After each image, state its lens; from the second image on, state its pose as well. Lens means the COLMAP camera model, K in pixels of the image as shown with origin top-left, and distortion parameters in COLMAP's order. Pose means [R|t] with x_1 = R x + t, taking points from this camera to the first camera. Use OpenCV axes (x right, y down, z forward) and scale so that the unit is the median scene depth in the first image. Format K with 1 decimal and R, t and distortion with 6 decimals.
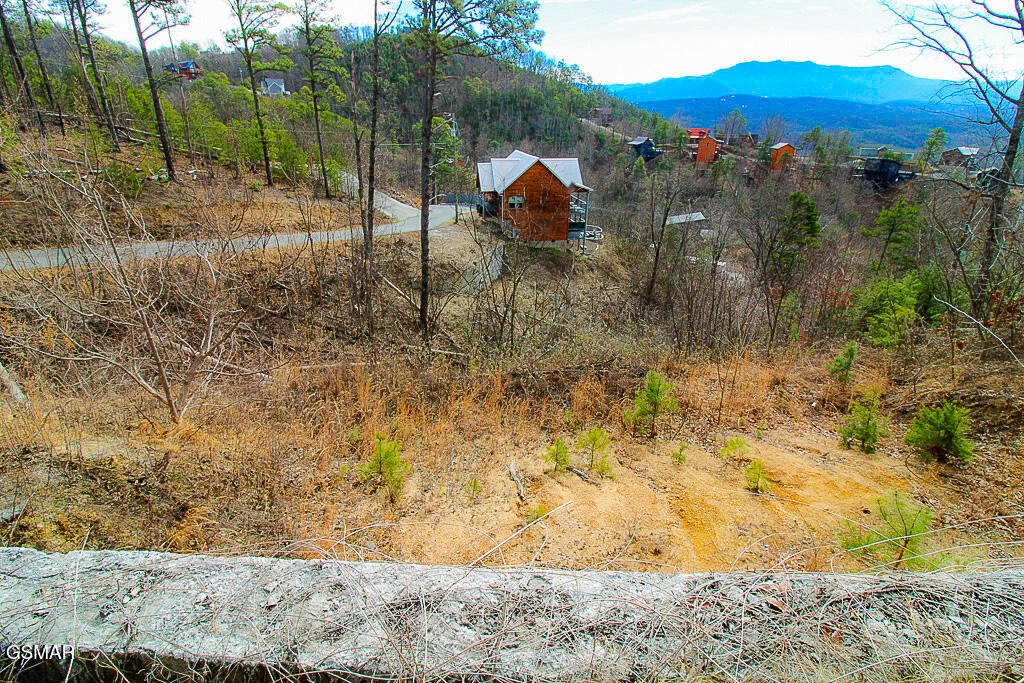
lens RADIAL K [[470.9, 0, 512.2], [0, 470.9, 332.7], [0, 0, 1]] dist [0.002671, -0.014025]
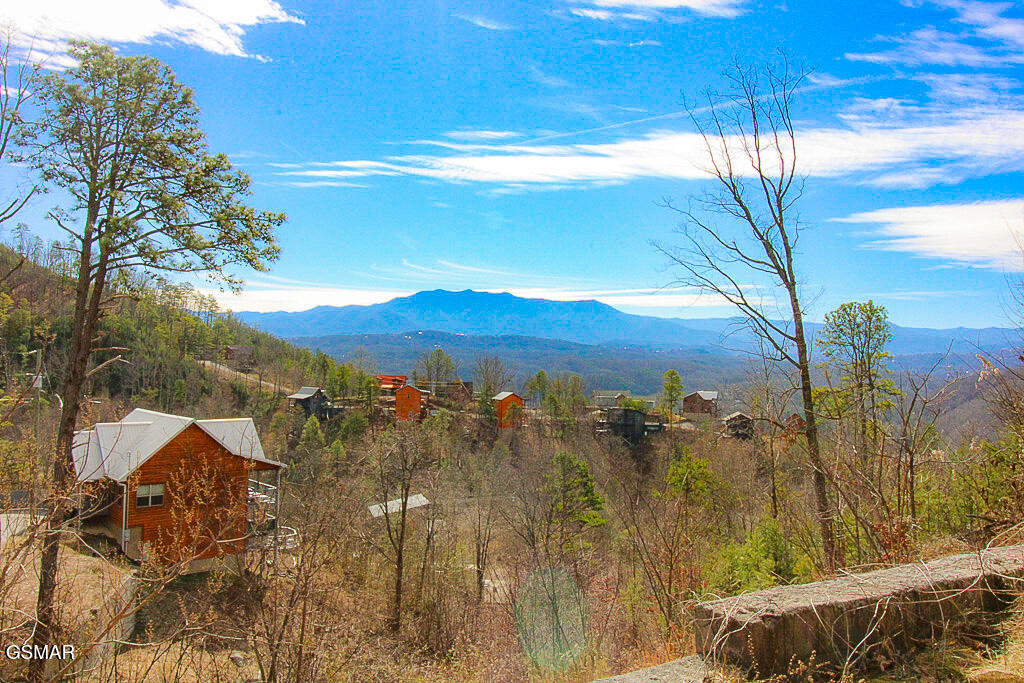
lens RADIAL K [[802.6, 0, 518.8], [0, 802.6, 337.3], [0, 0, 1]] dist [-0.010973, -0.000176]
pose [[0.868212, 0.018732, 0.495839, -0.086914], [0.201983, 0.899406, -0.387650, 0.009709], [-0.453222, 0.436714, 0.777091, -0.018245]]
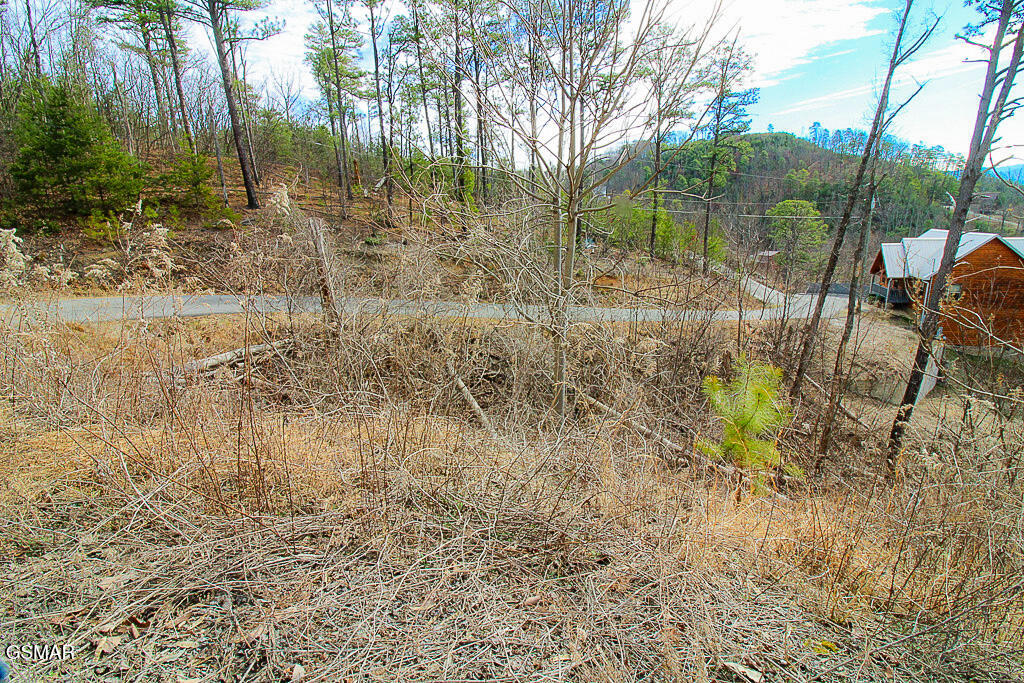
lens RADIAL K [[474.7, 0, 513.3], [0, 474.7, 329.1], [0, 0, 1]] dist [0.001068, -0.012472]
pose [[0.838075, 0.084738, -0.538933, -0.161022], [-0.190019, 0.971345, -0.142764, 0.011672], [0.511393, 0.222054, 0.830162, 0.055658]]
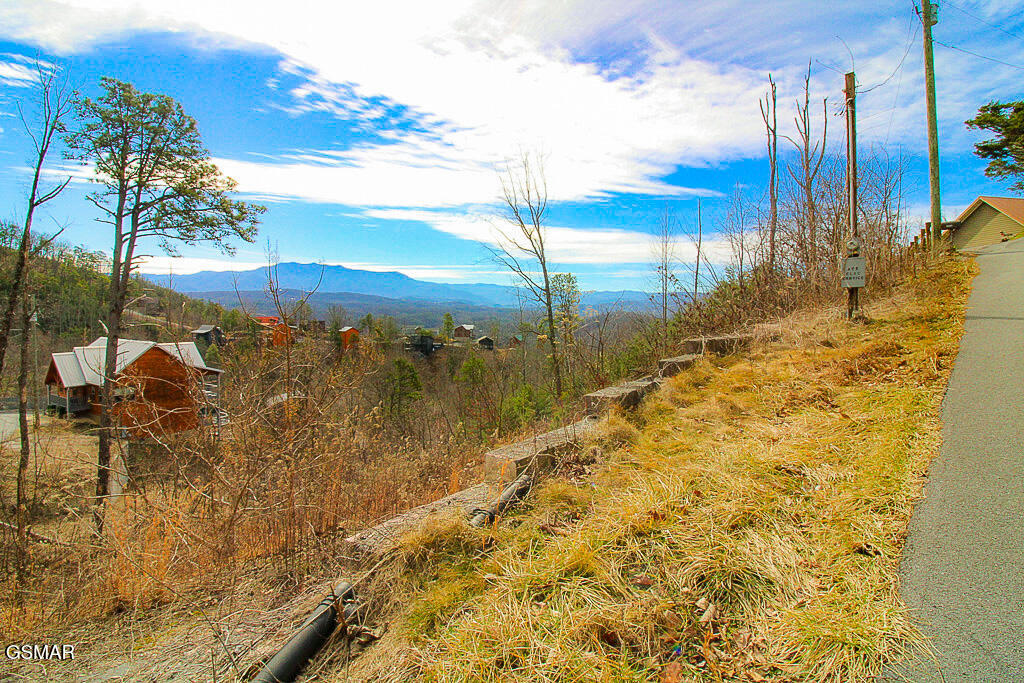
lens RADIAL K [[470.9, 0, 512.2], [0, 470.9, 332.7], [0, 0, 1]] dist [0.002671, -0.014025]
pose [[0.658884, -0.034713, 0.751444, -0.158469], [0.308860, 0.923335, -0.228162, 0.019026], [-0.685914, 0.382423, 0.619092, -0.014029]]
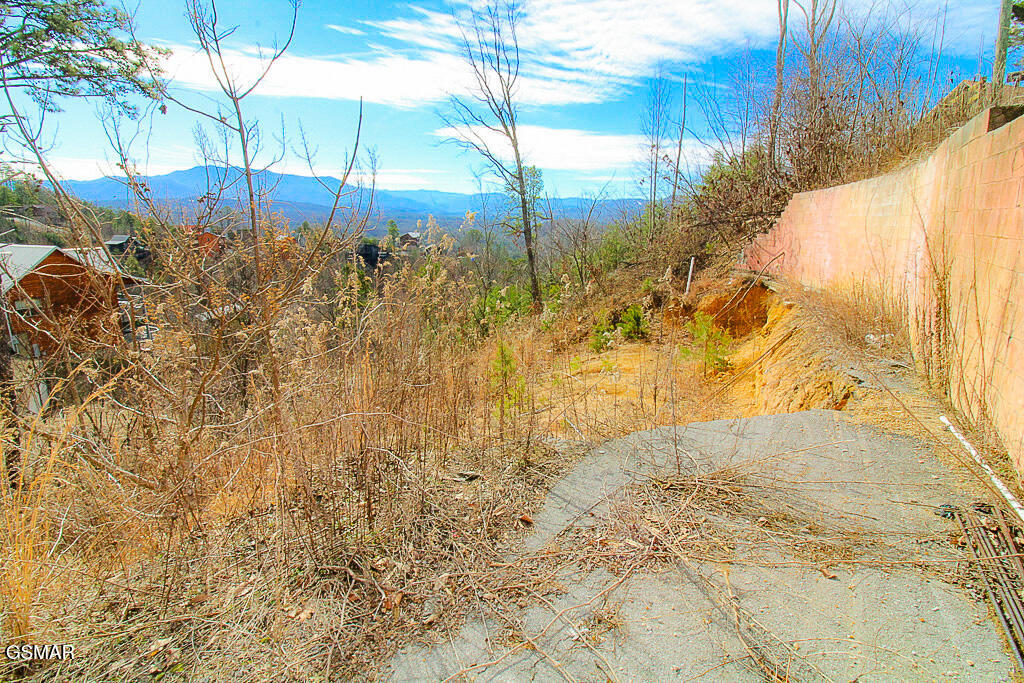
lens RADIAL K [[470.9, 0, 512.2], [0, 470.9, 332.7], [0, 0, 1]] dist [0.002671, -0.014025]
pose [[0.571304, -0.196099, 0.796967, -0.141213], [0.342018, 0.939589, -0.013982, 0.015603], [-0.746080, 0.280565, 0.603861, 0.045913]]
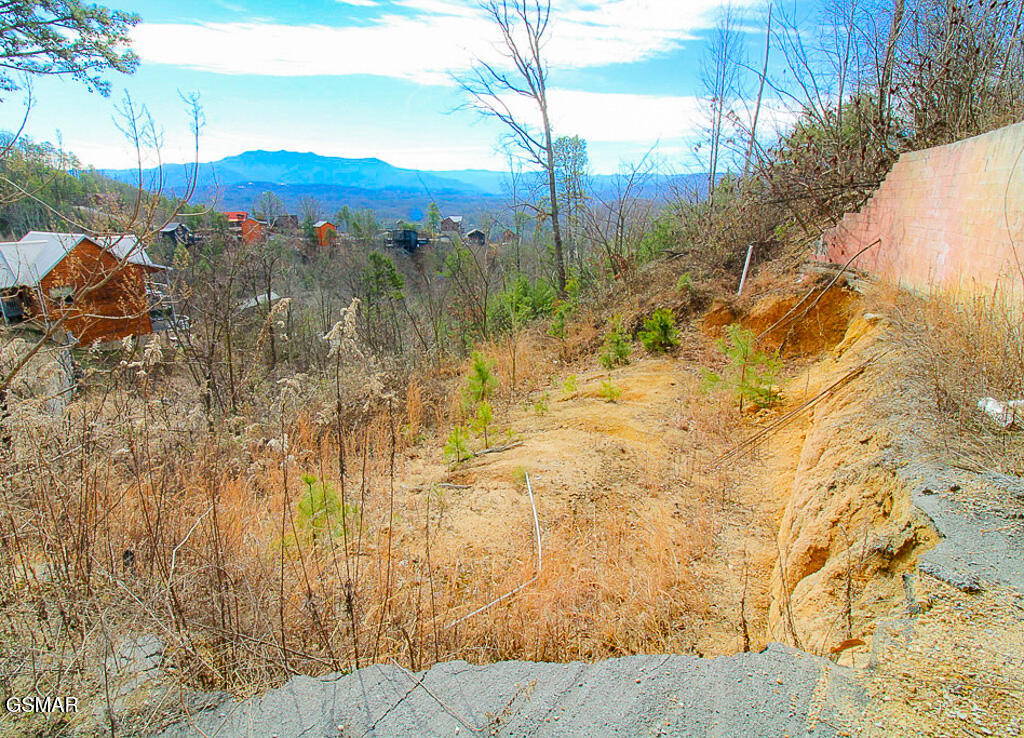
lens RADIAL K [[508.7, 0, 470.8], [0, 508.7, 361.1], [0, 0, 1]] dist [0.001332, -0.012597]
pose [[0.707462, -0.227179, 0.669244, -0.091774], [0.311455, 0.950237, -0.006677, 0.018538], [-0.634423, 0.213164, 0.743013, 0.043040]]
